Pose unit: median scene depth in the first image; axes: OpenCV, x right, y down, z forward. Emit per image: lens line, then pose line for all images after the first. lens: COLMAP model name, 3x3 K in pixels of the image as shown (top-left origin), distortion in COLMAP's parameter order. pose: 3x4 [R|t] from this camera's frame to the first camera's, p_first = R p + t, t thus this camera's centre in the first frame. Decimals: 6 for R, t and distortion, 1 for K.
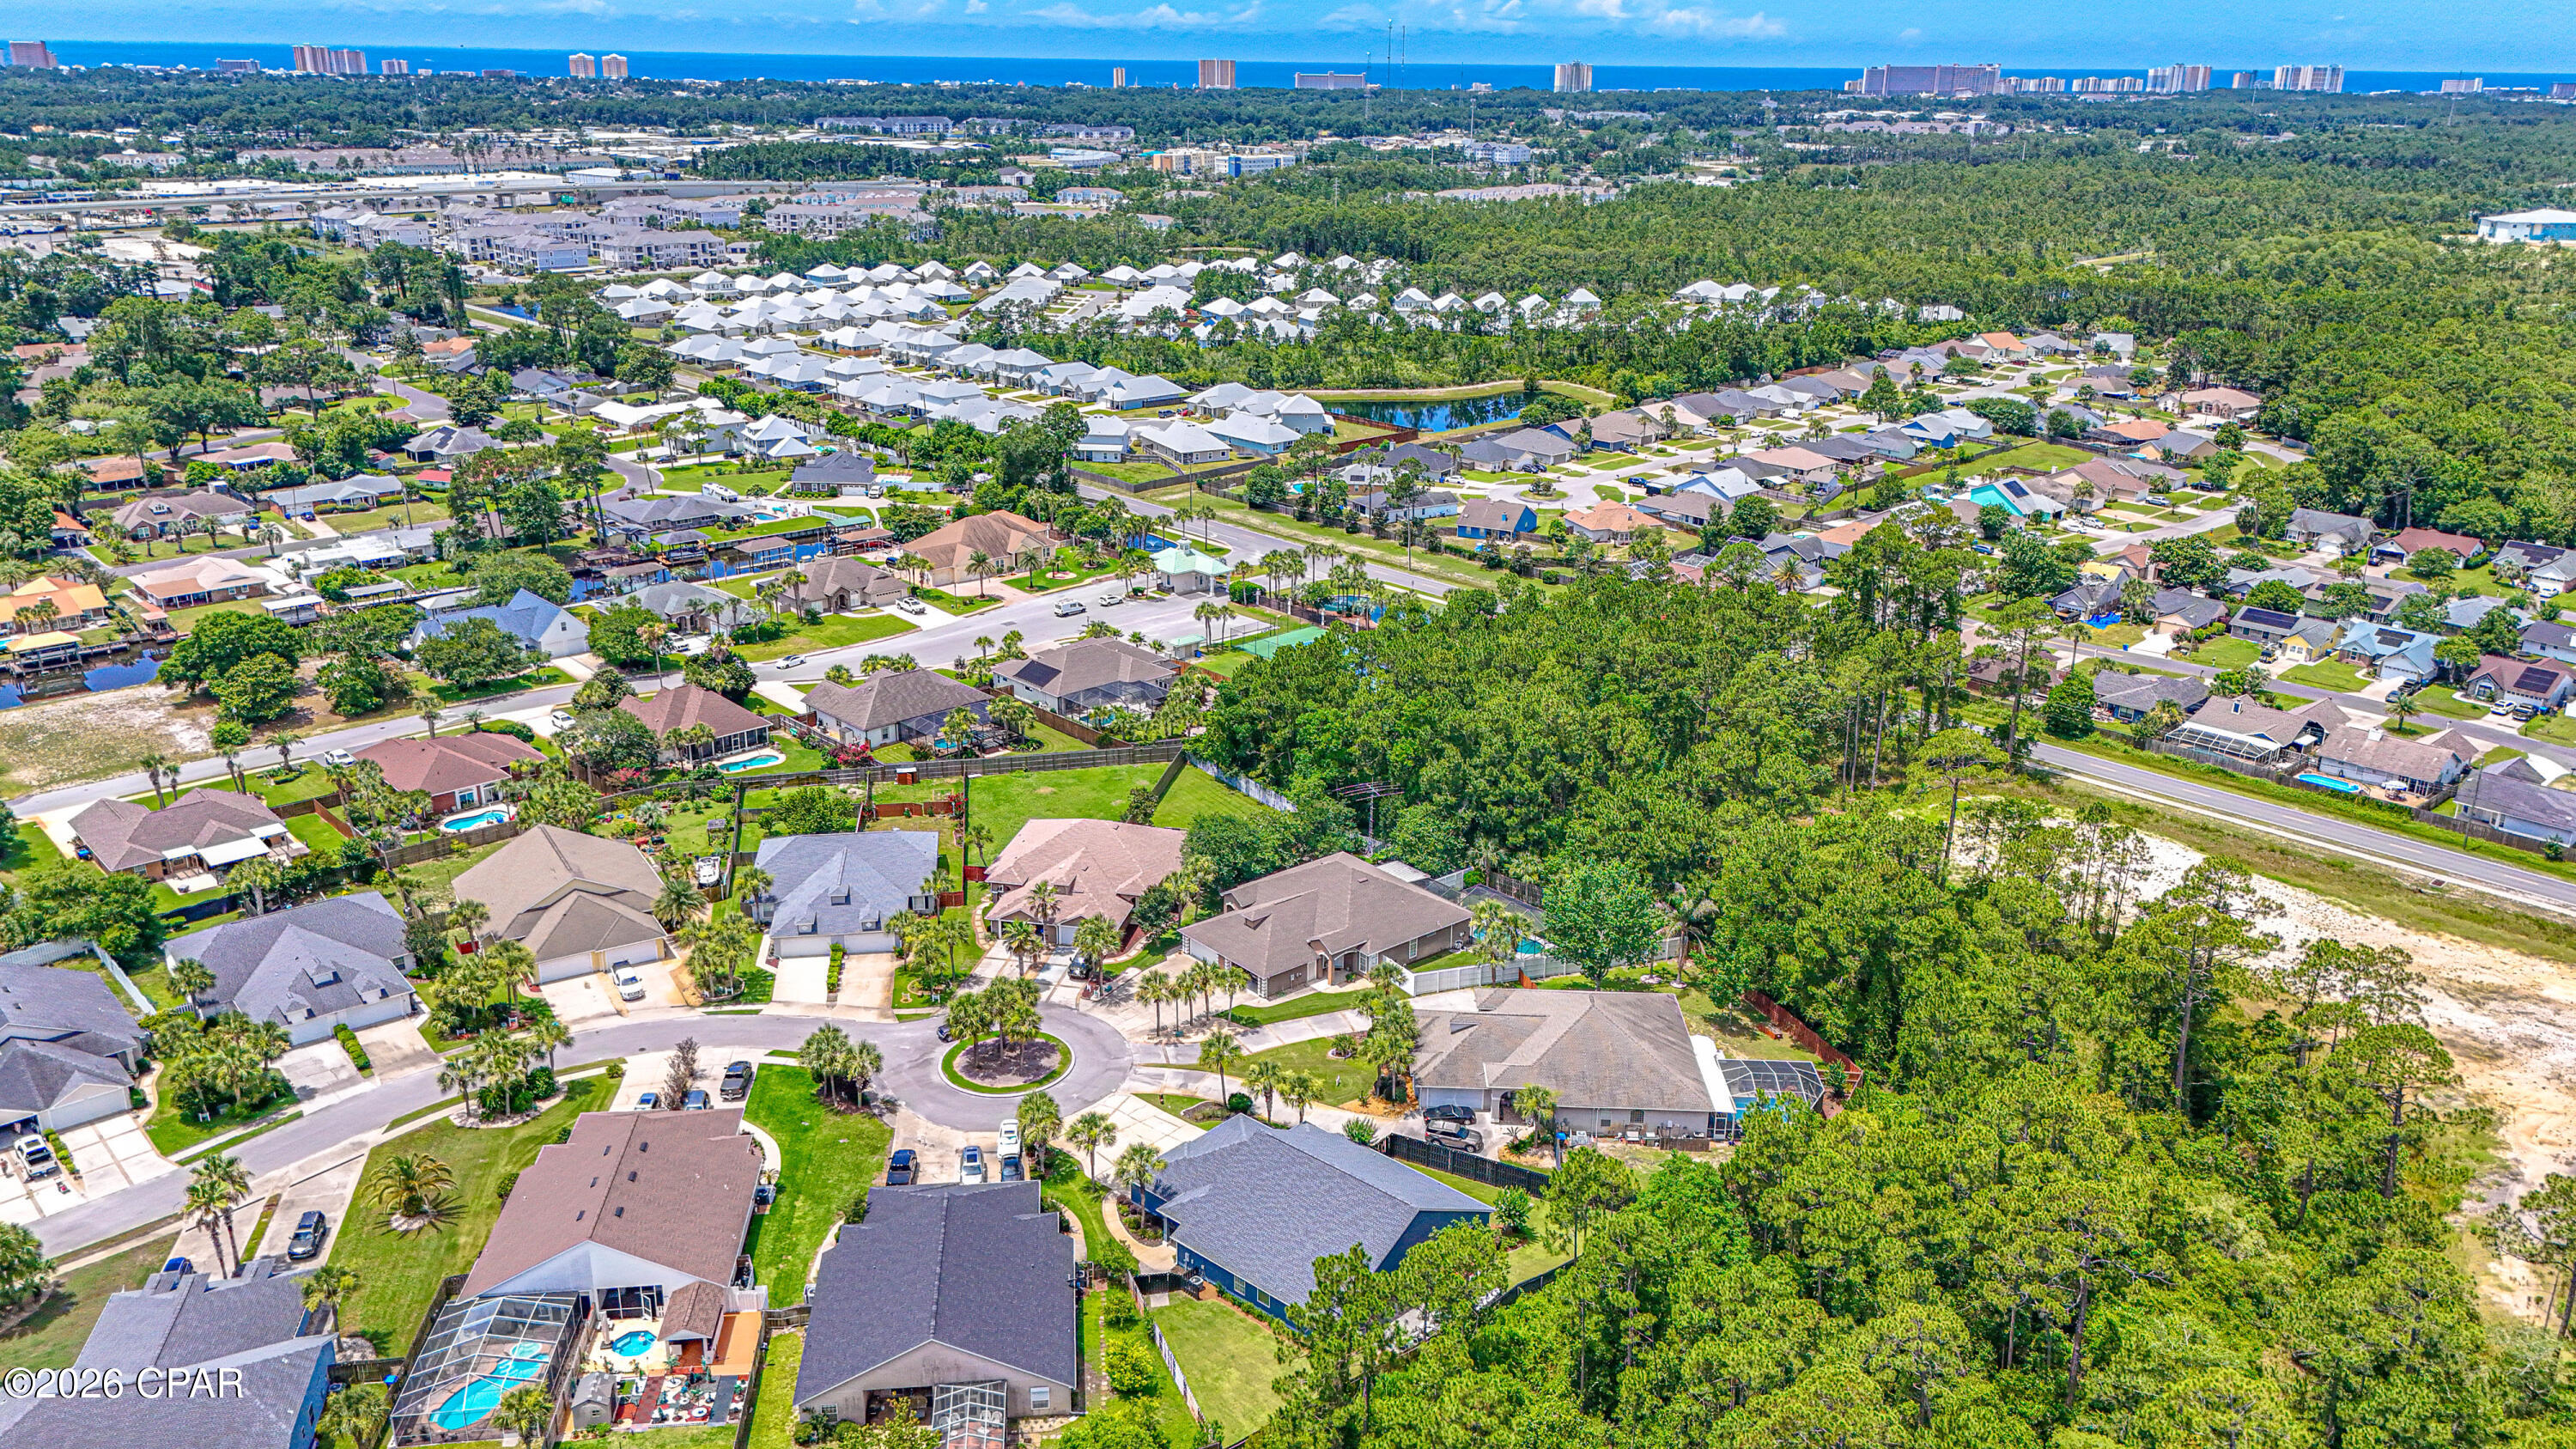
lens RADIAL K [[1906.9, 0, 1291.7], [0, 1906.9, 716.9], [0, 0, 1]] dist [0.070480, -0.061323]
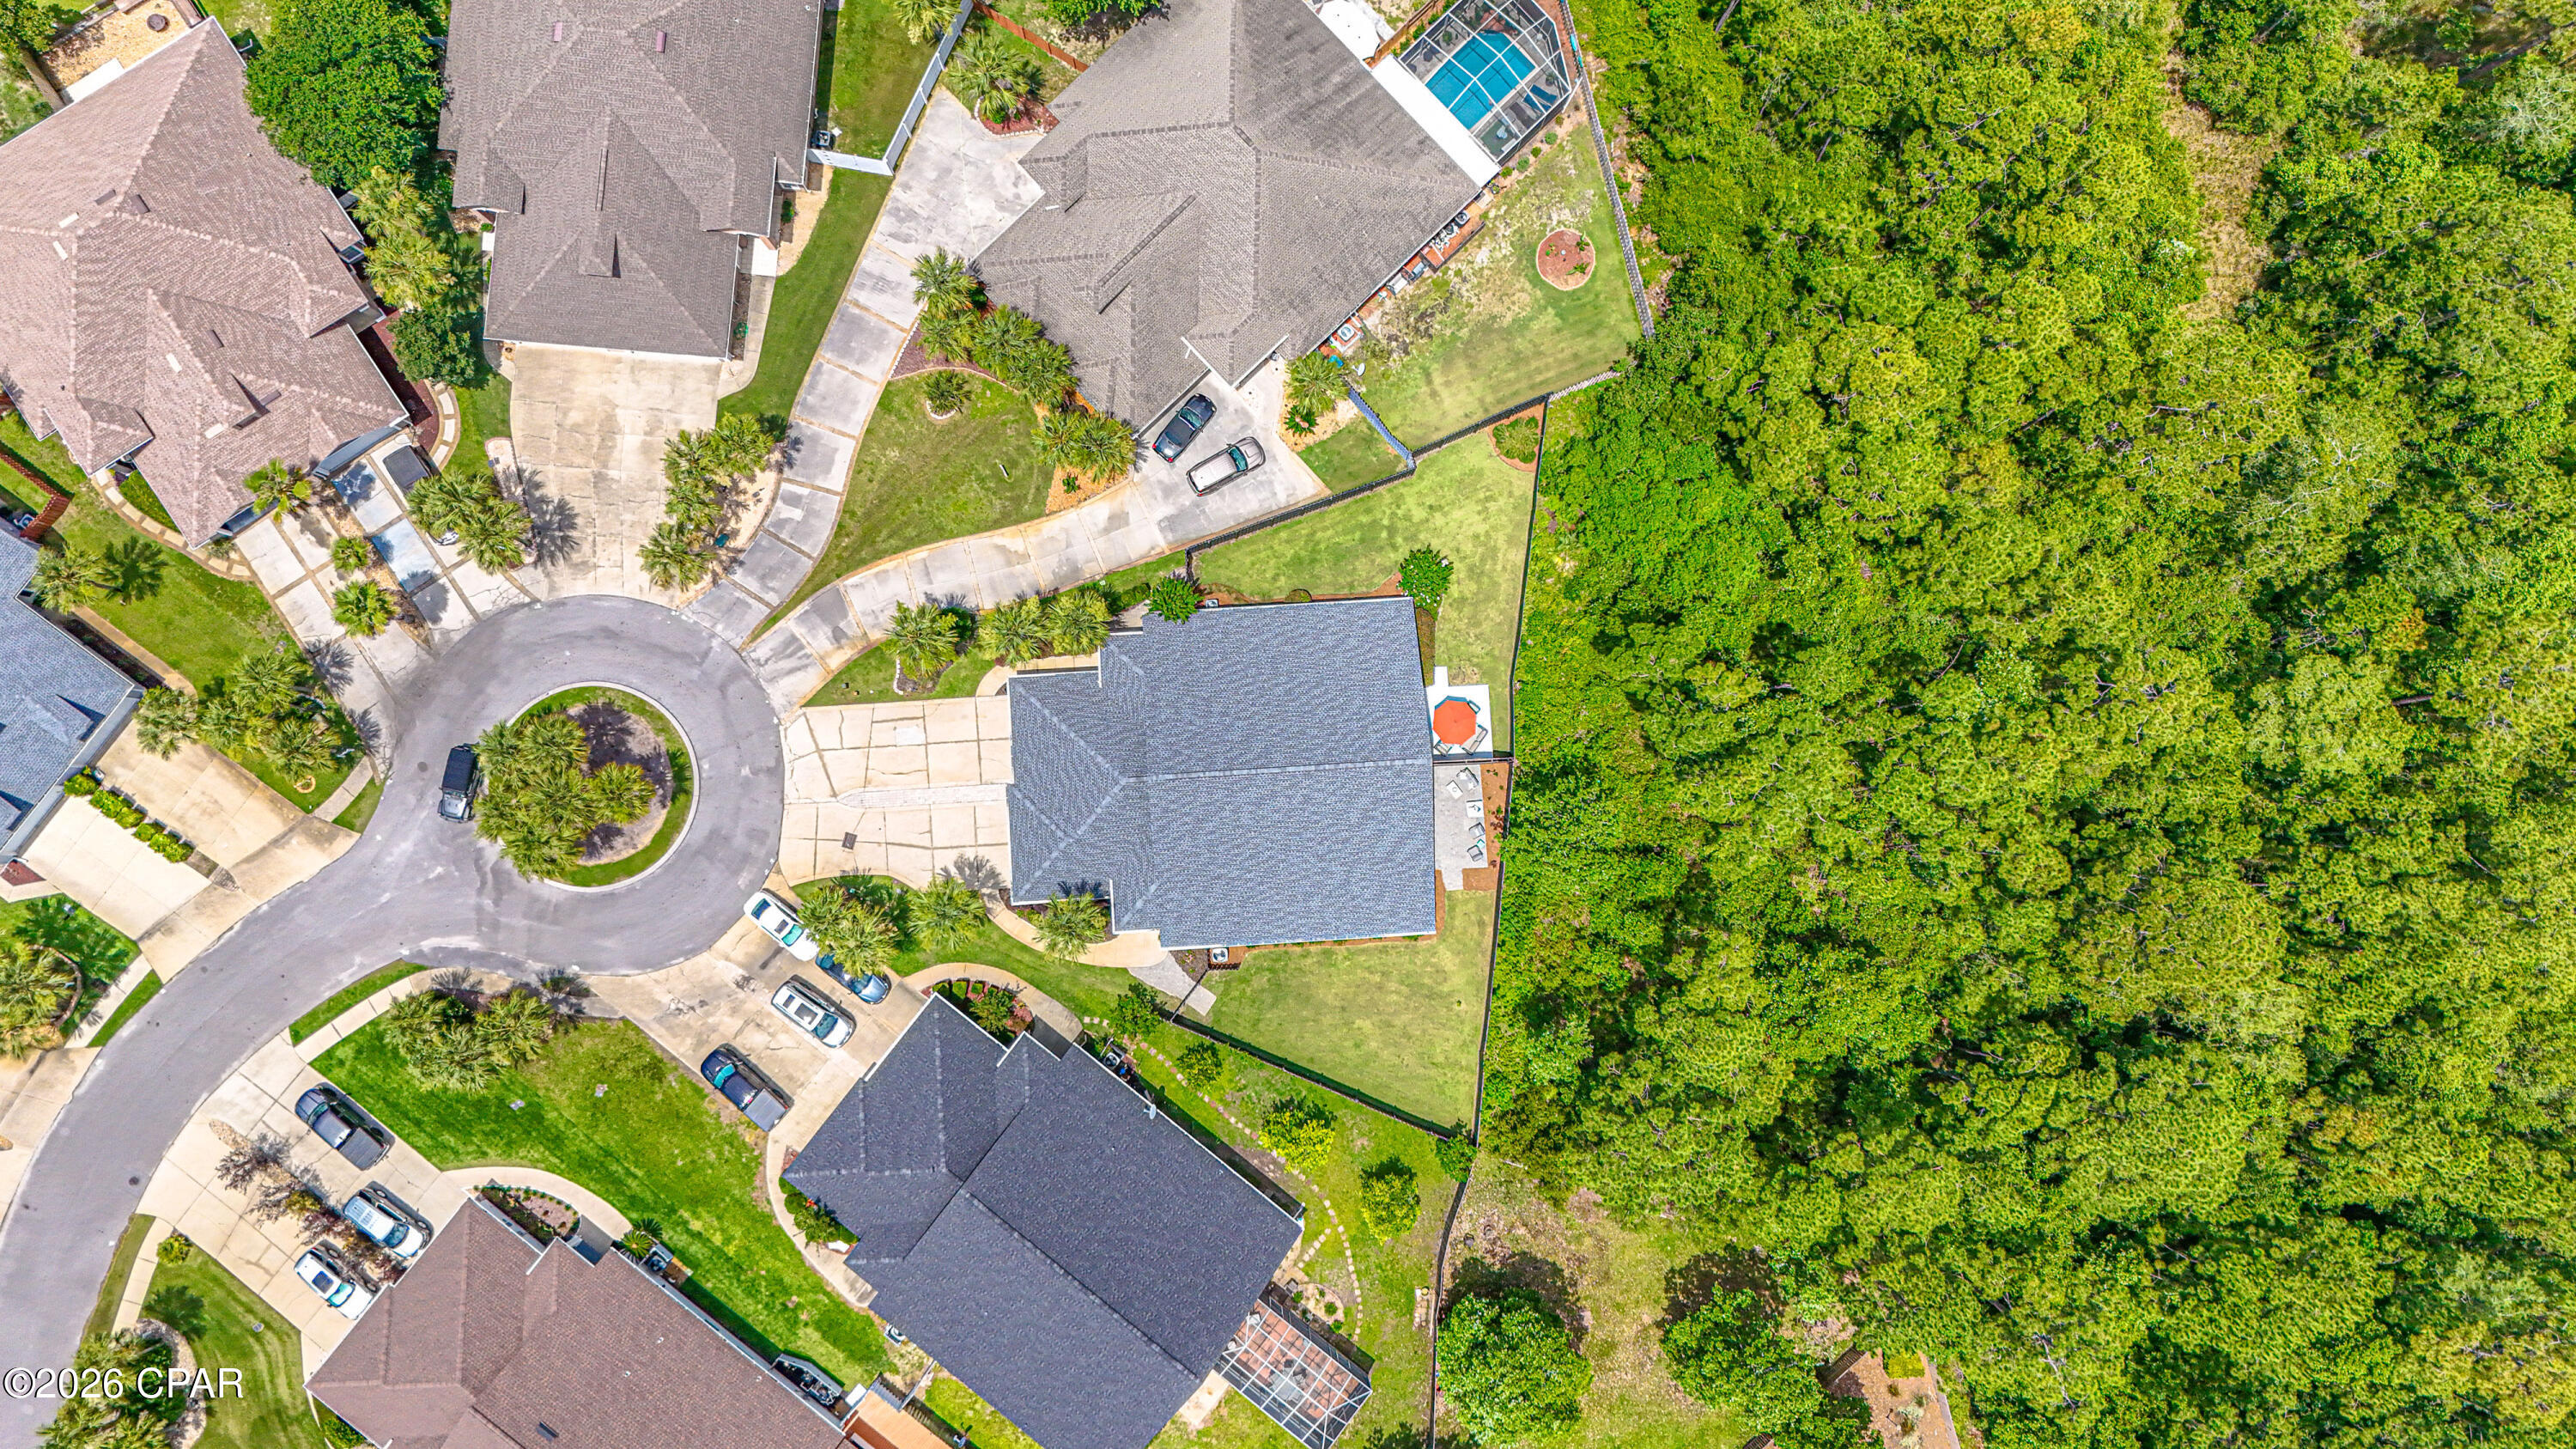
lens RADIAL K [[1906.9, 0, 1295.5], [0, 1906.9, 720.6], [0, 0, 1]] dist [0.070480, -0.061323]
pose [[0.707389, -0.704906, 0.052046, 0.000169], [0.212068, 0.281902, 0.935713, -0.244119], [-0.674261, -0.650875, 0.348902, 0.403621]]
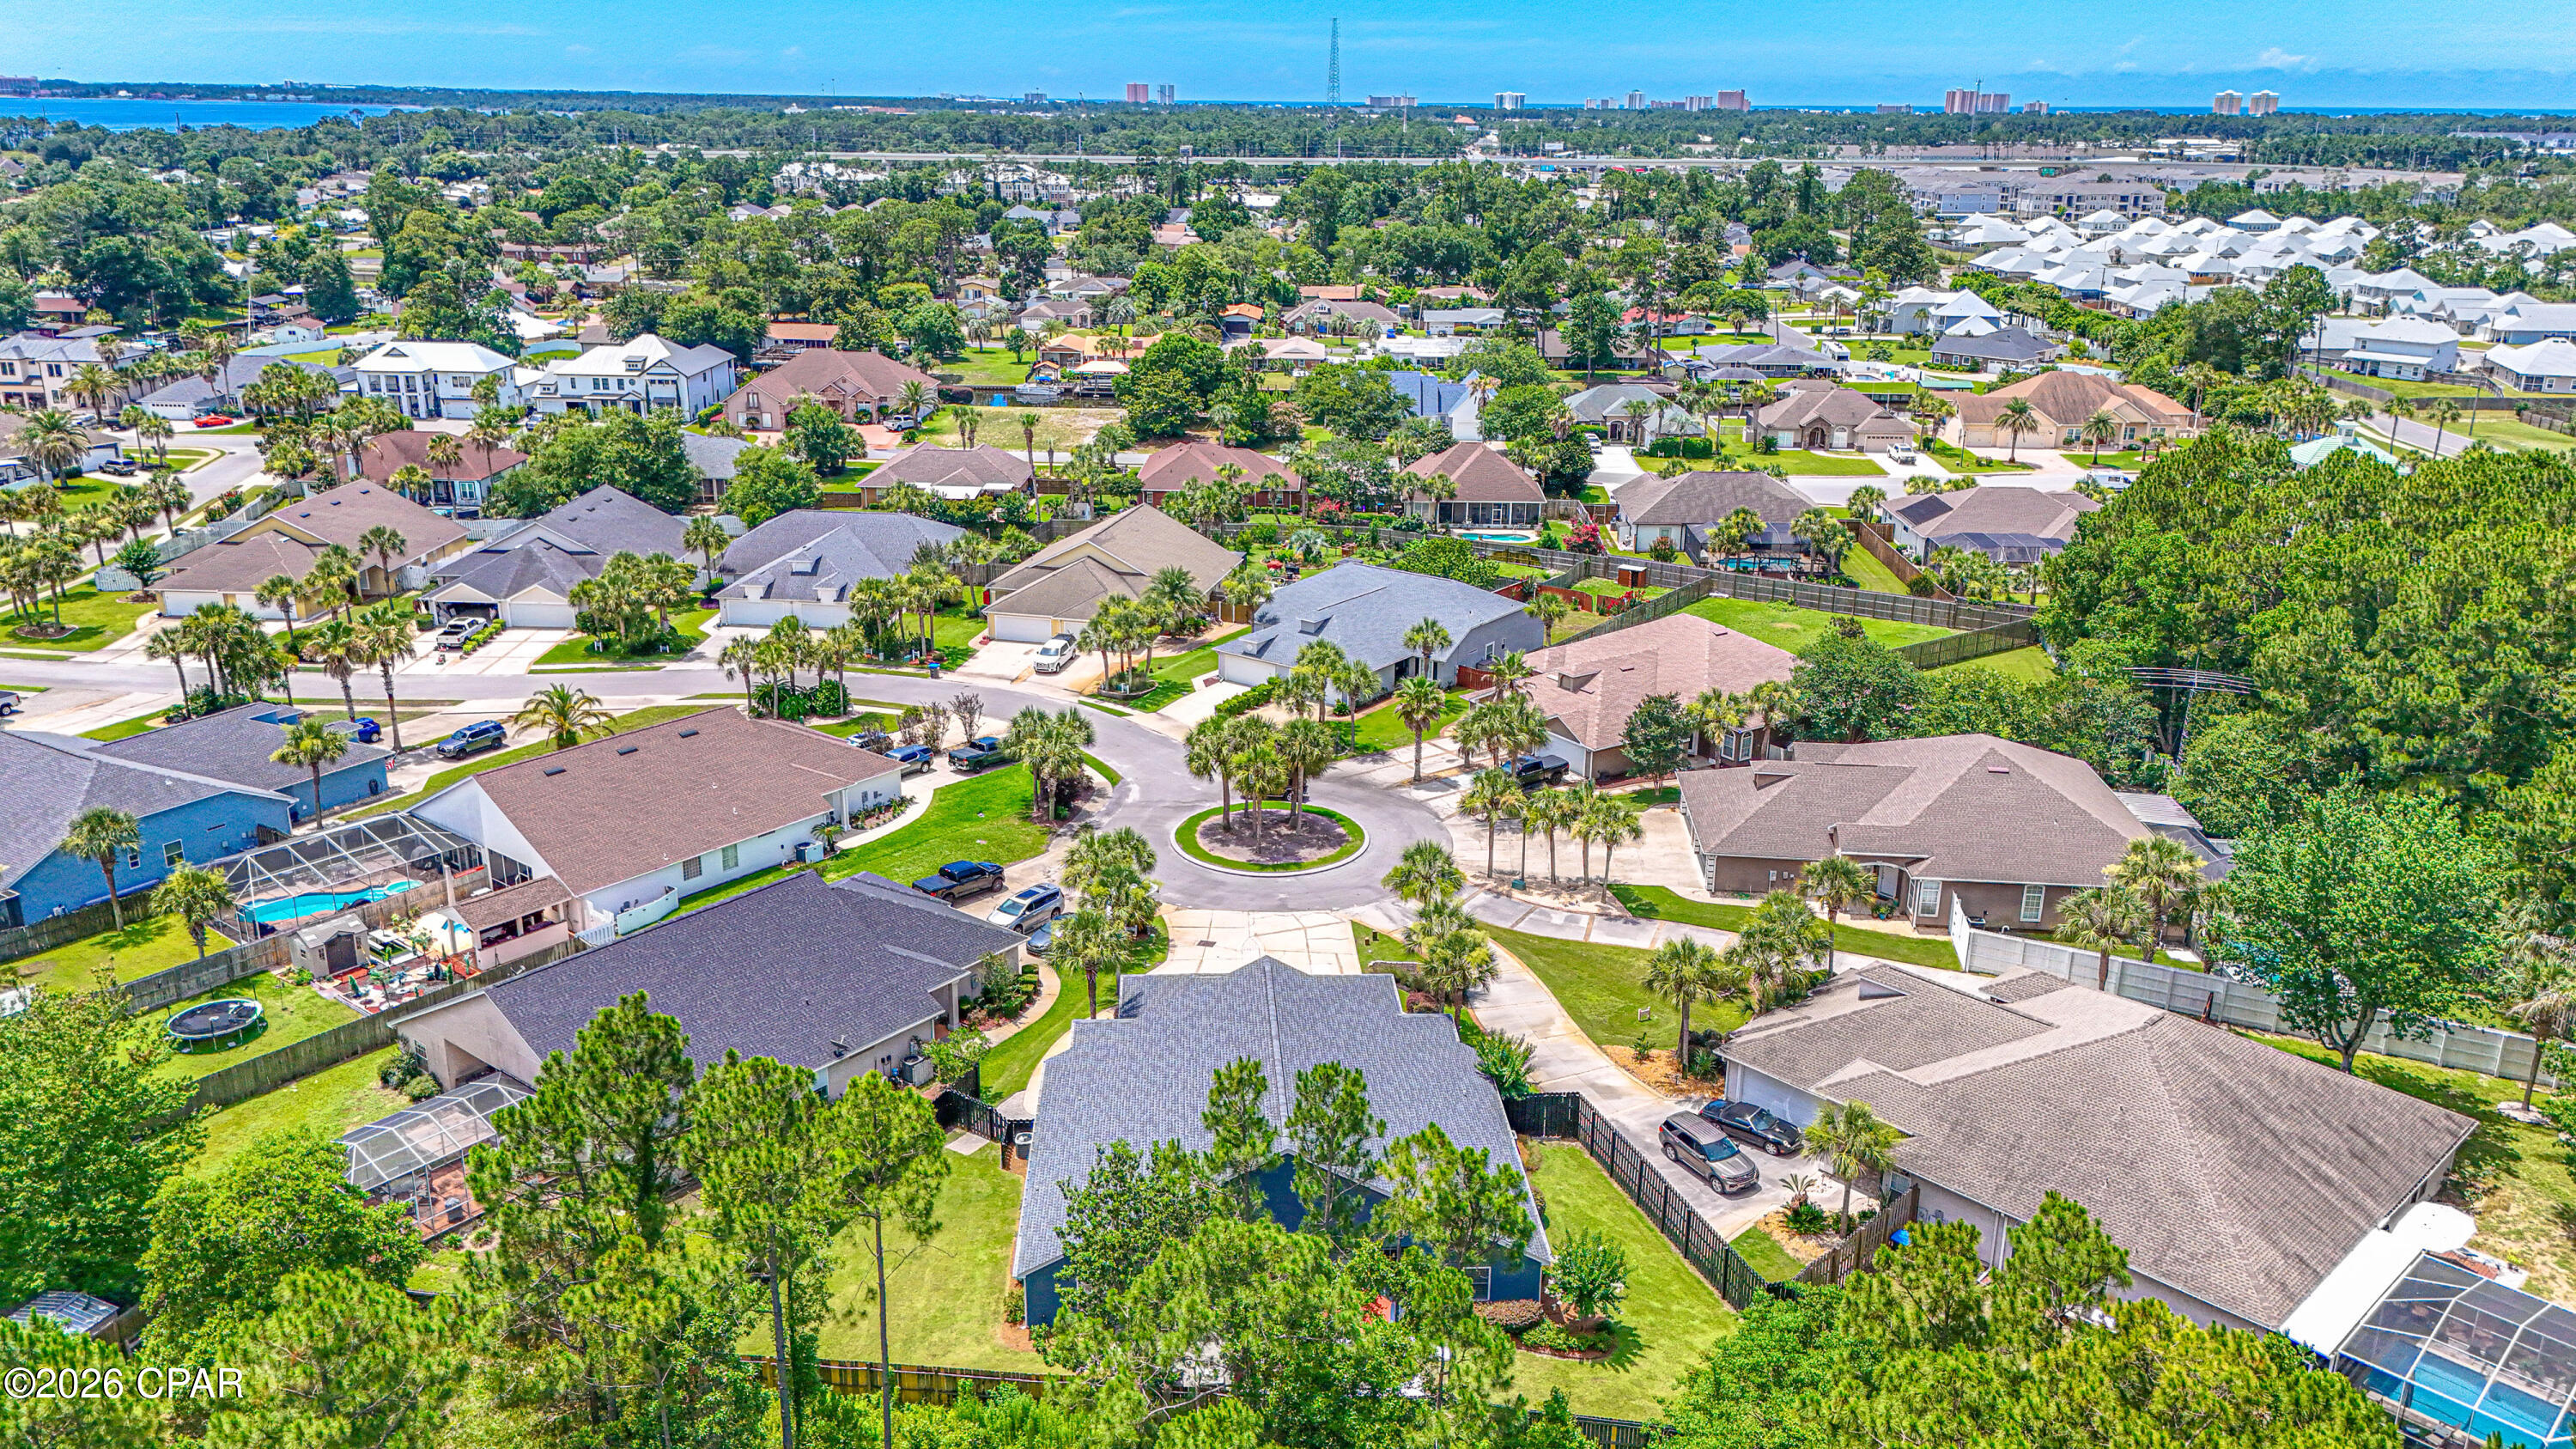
lens RADIAL K [[1906.9, 0, 1279.4], [0, 1906.9, 676.3], [0, 0, 1]] dist [0.070480, -0.061323]
pose [[0.702747, 0.199497, -0.682897, 0.194898], [-0.232455, 0.971583, 0.044620, 0.059900], [0.672392, 0.127386, 0.729151, 0.321980]]
